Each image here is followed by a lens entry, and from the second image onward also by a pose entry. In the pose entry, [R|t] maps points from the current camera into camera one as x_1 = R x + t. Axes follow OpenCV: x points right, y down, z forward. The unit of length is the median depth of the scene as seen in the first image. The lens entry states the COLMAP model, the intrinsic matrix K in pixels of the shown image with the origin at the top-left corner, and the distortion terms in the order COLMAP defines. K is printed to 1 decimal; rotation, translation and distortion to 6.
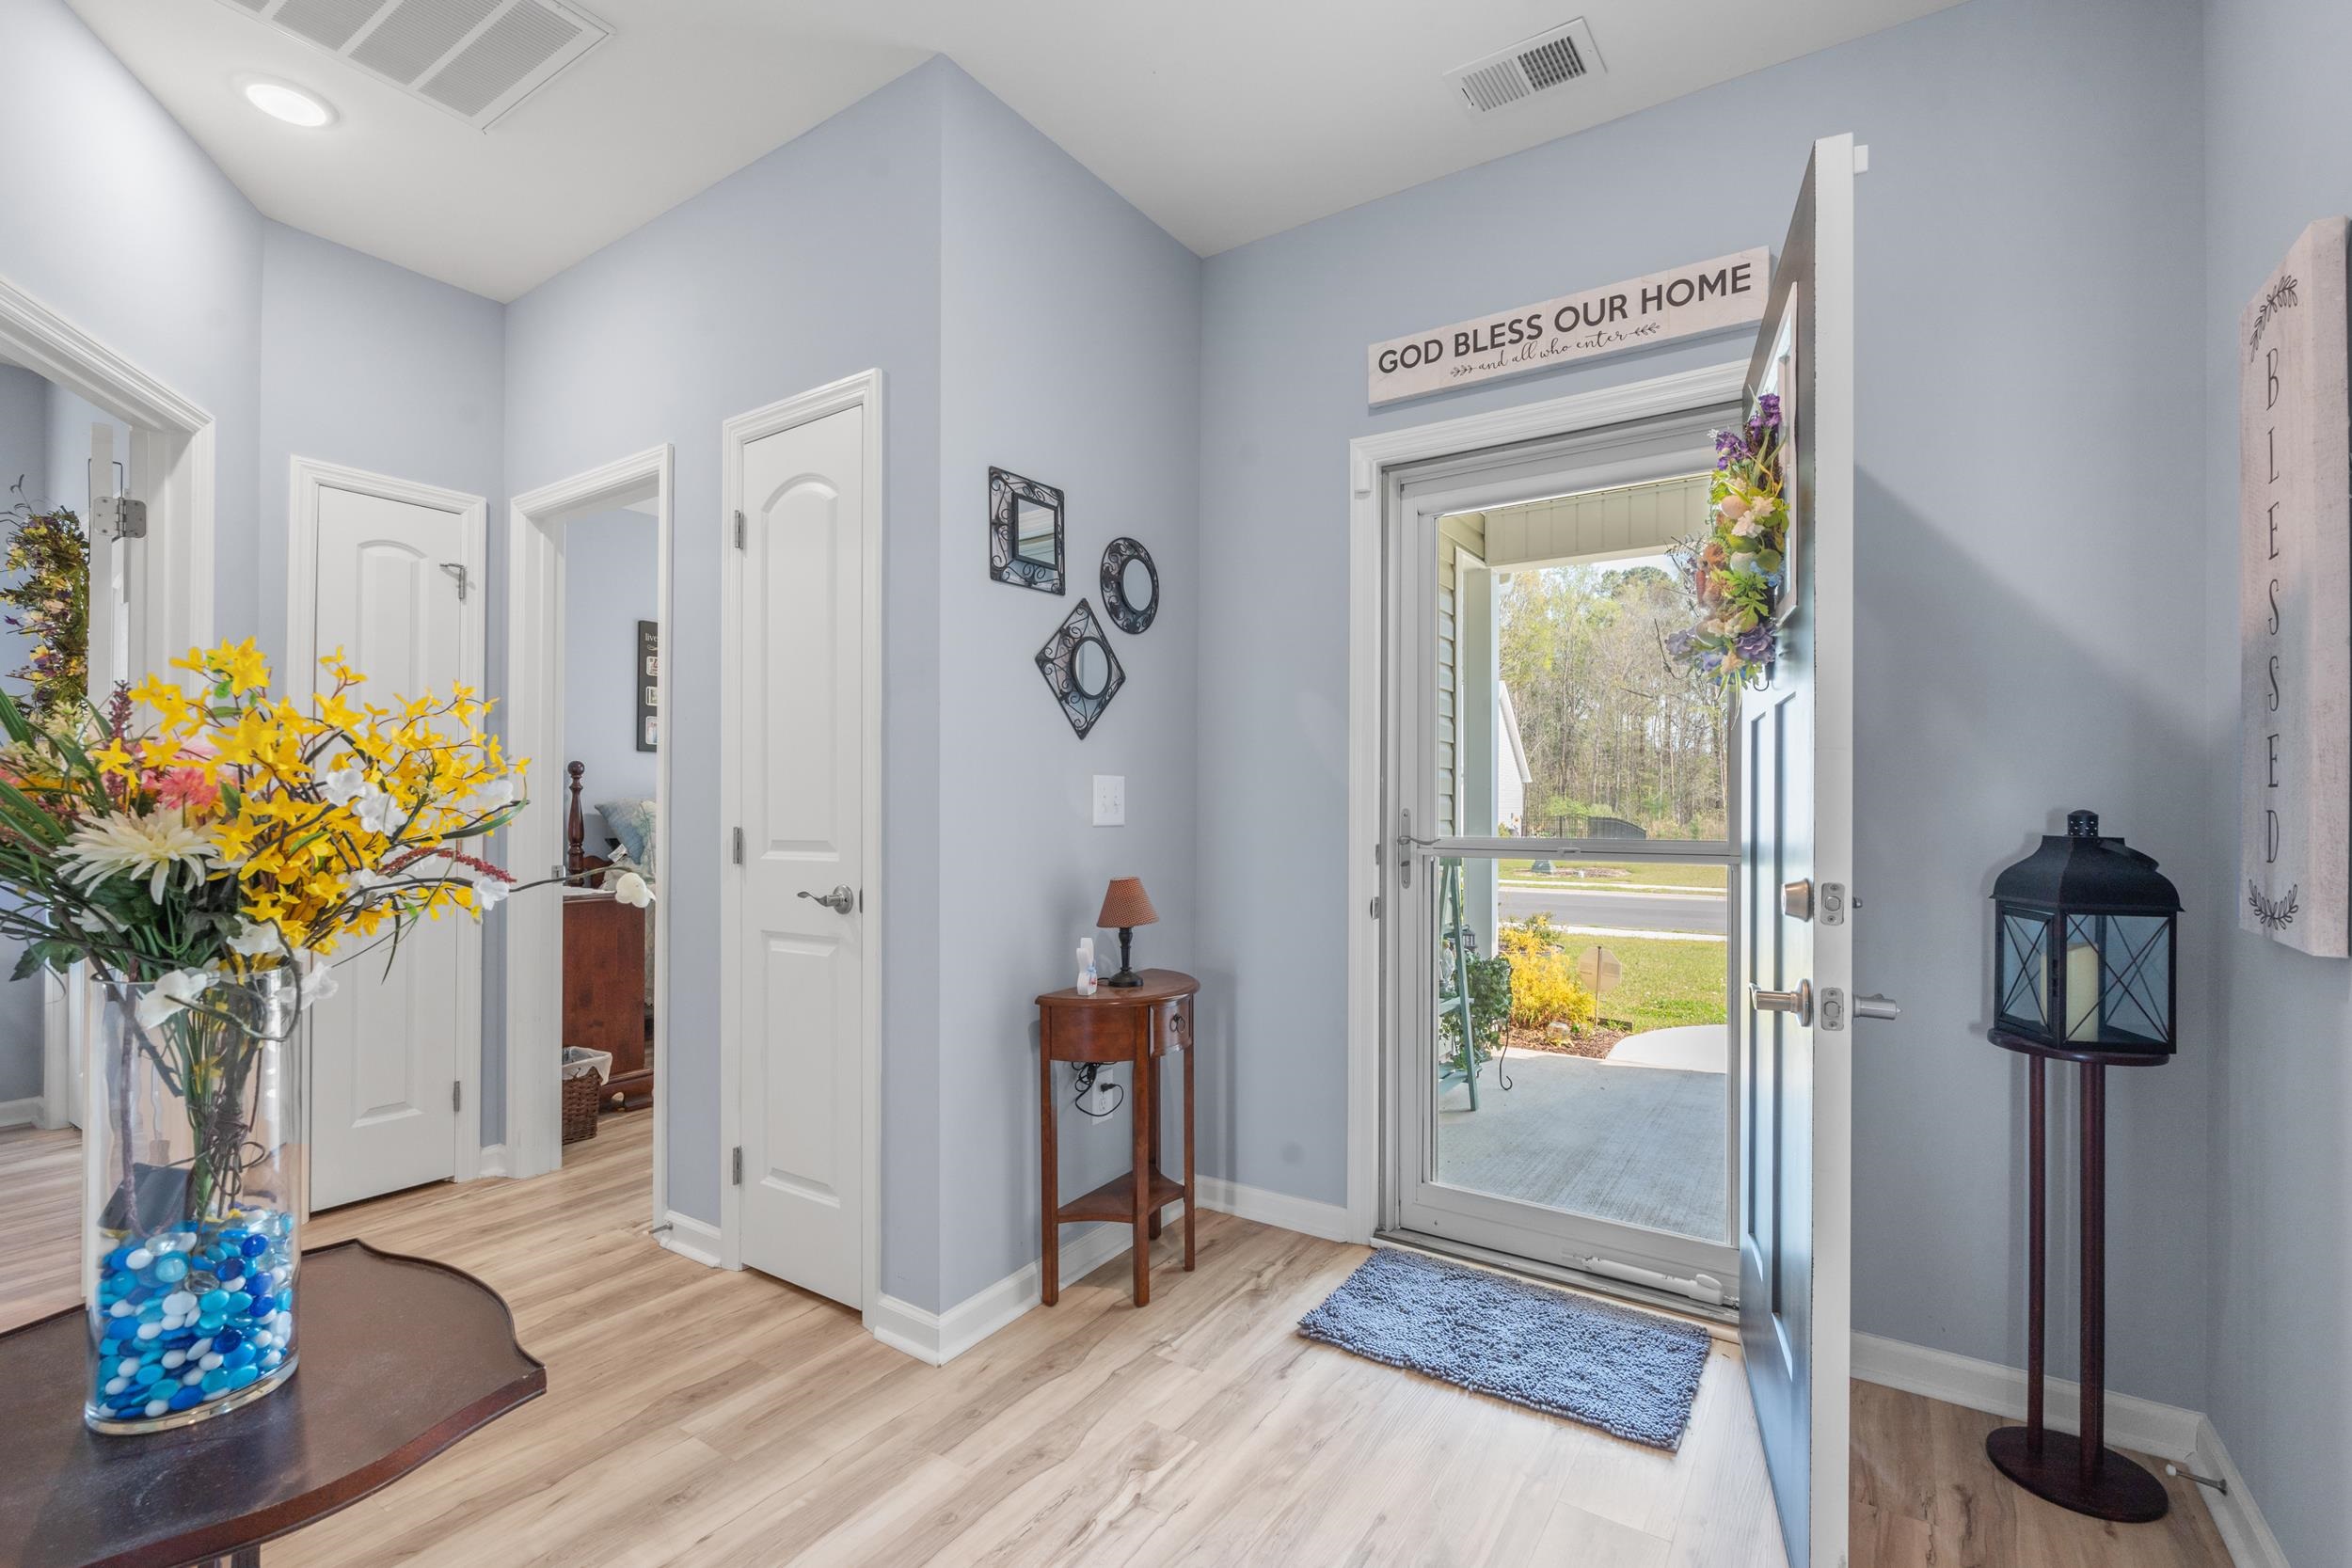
lens RADIAL K [[1039.9, 0, 1176.8], [0, 1039.9, 794.6], [0, 0, 1]] dist [0.000054, 0.000018]
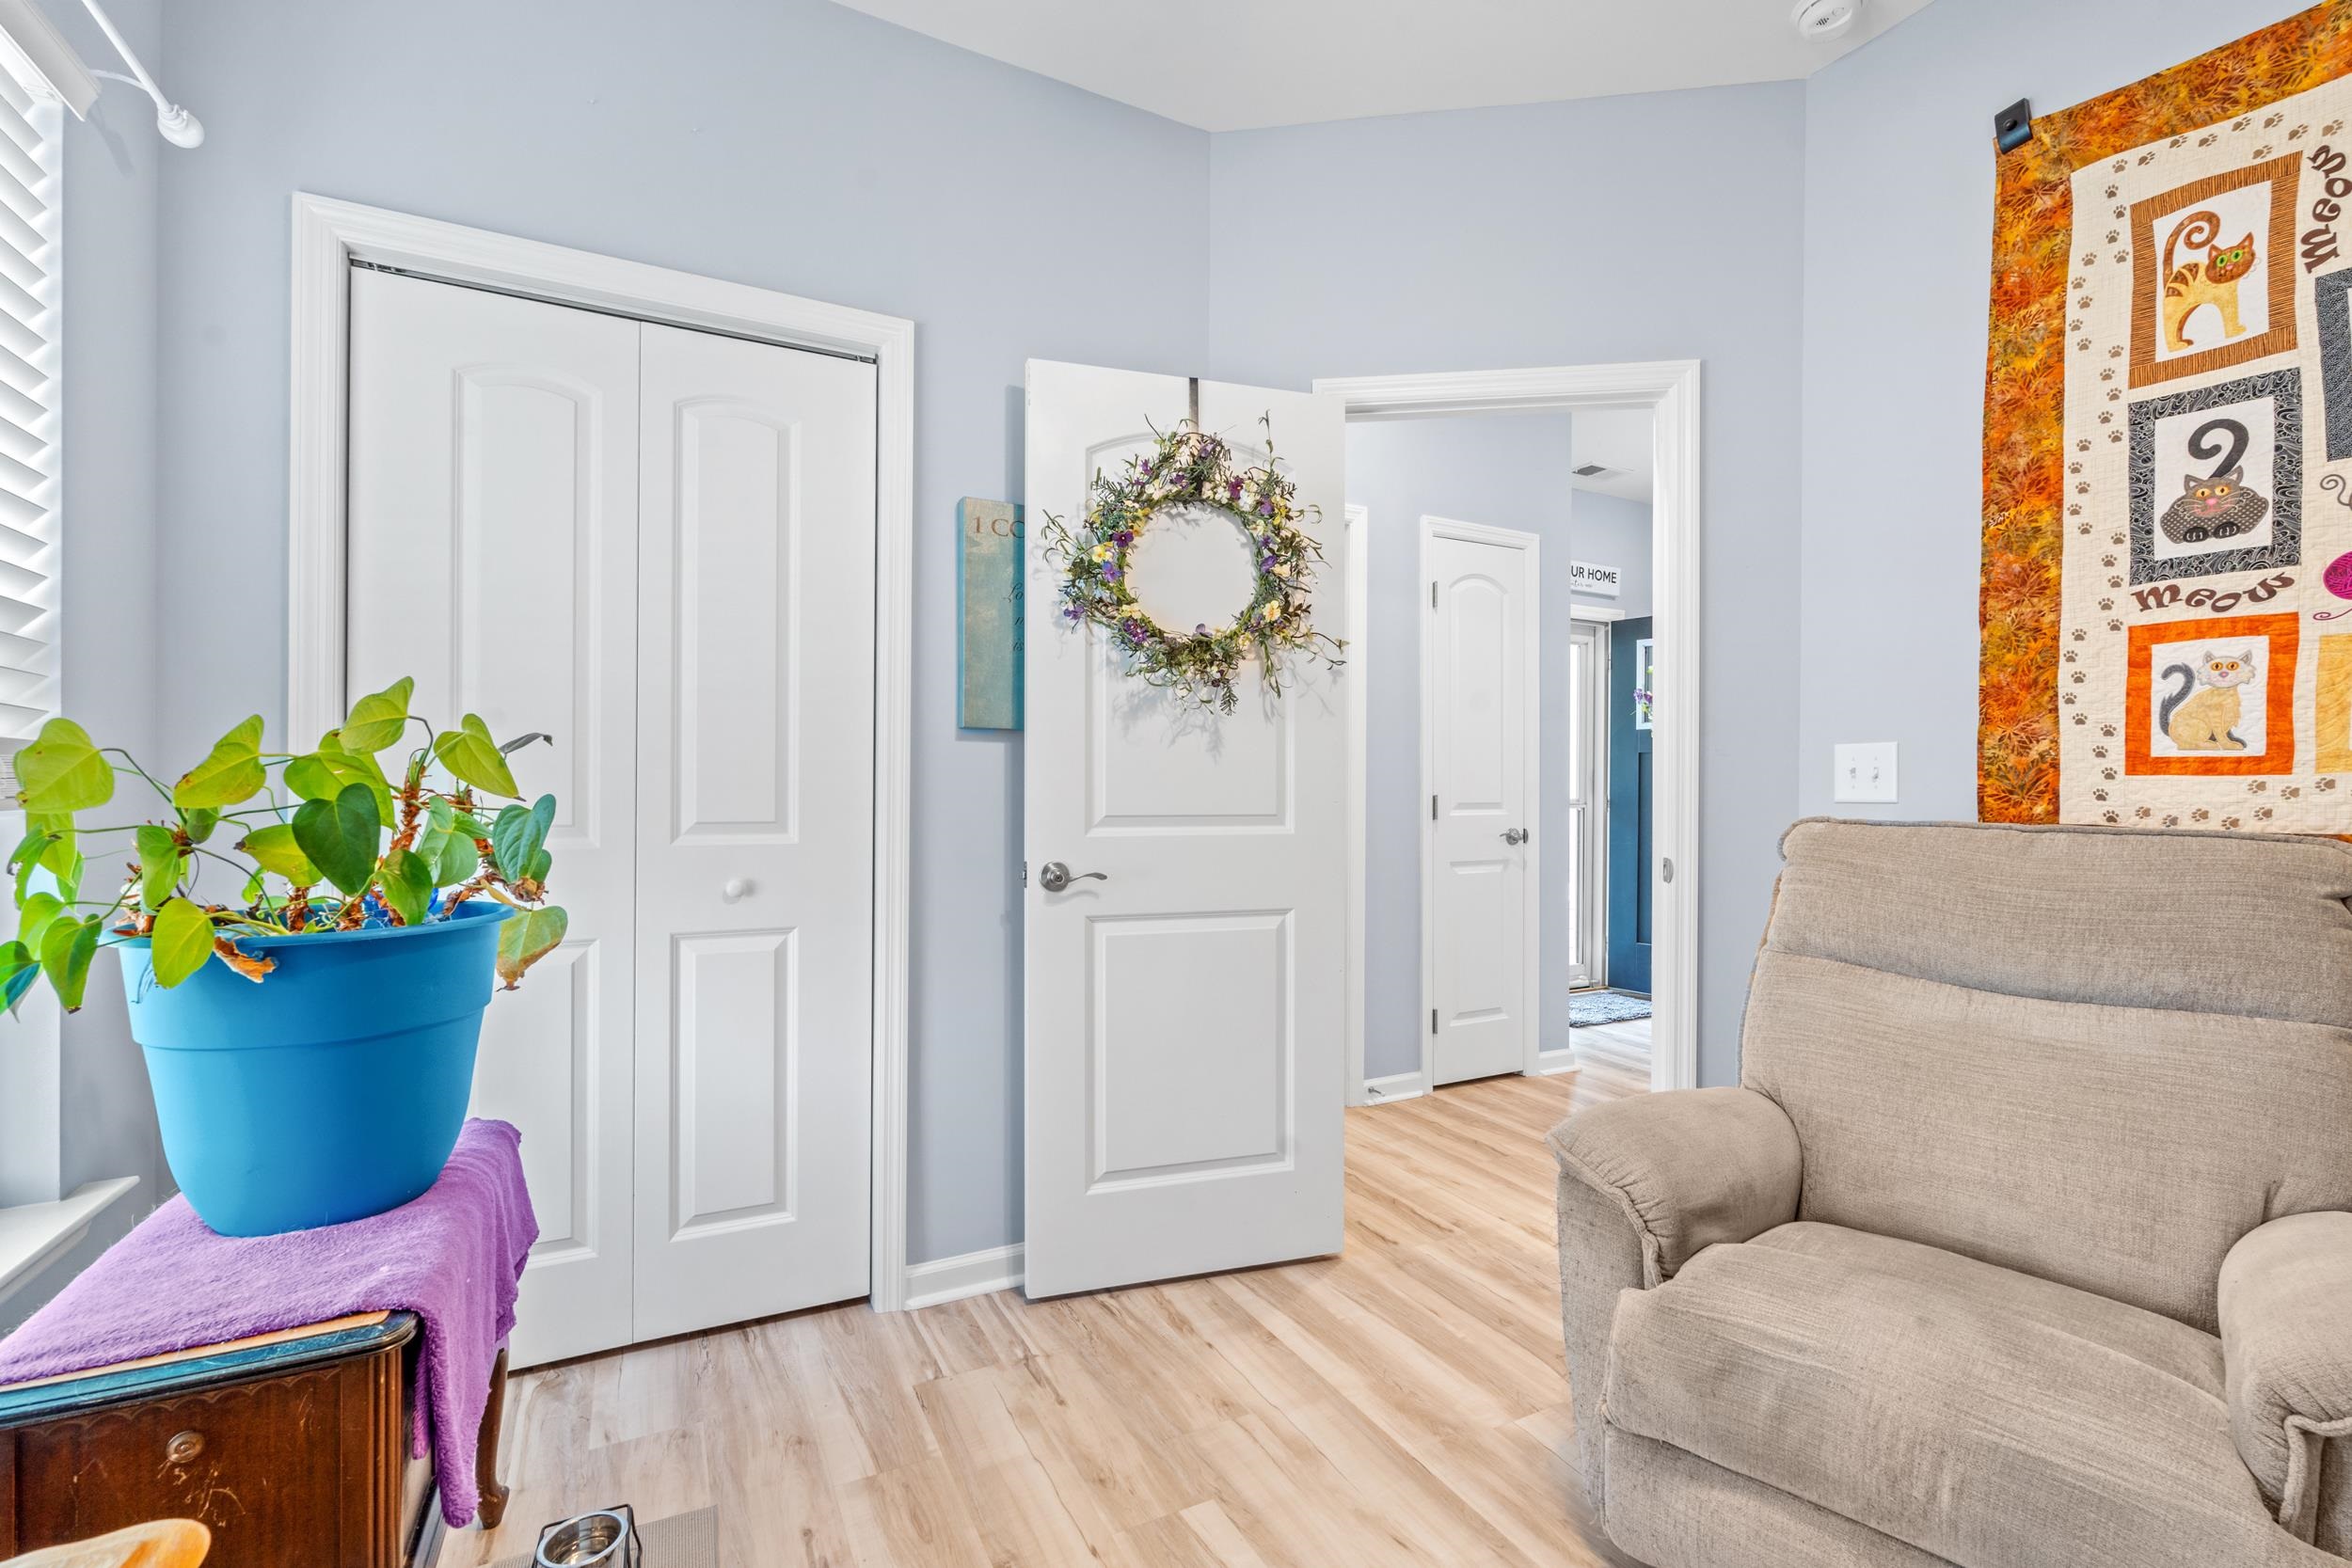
lens RADIAL K [[1039.9, 0, 1176.8], [0, 1039.9, 794.6], [0, 0, 1]] dist [0.000054, 0.000018]
pose [[0.485487, 0.000482, 0.874244, -2.008835], [-0.010186, 0.999935, 0.005106, 0.028461], [-0.874185, -0.011384, 0.485460, 0.634466]]
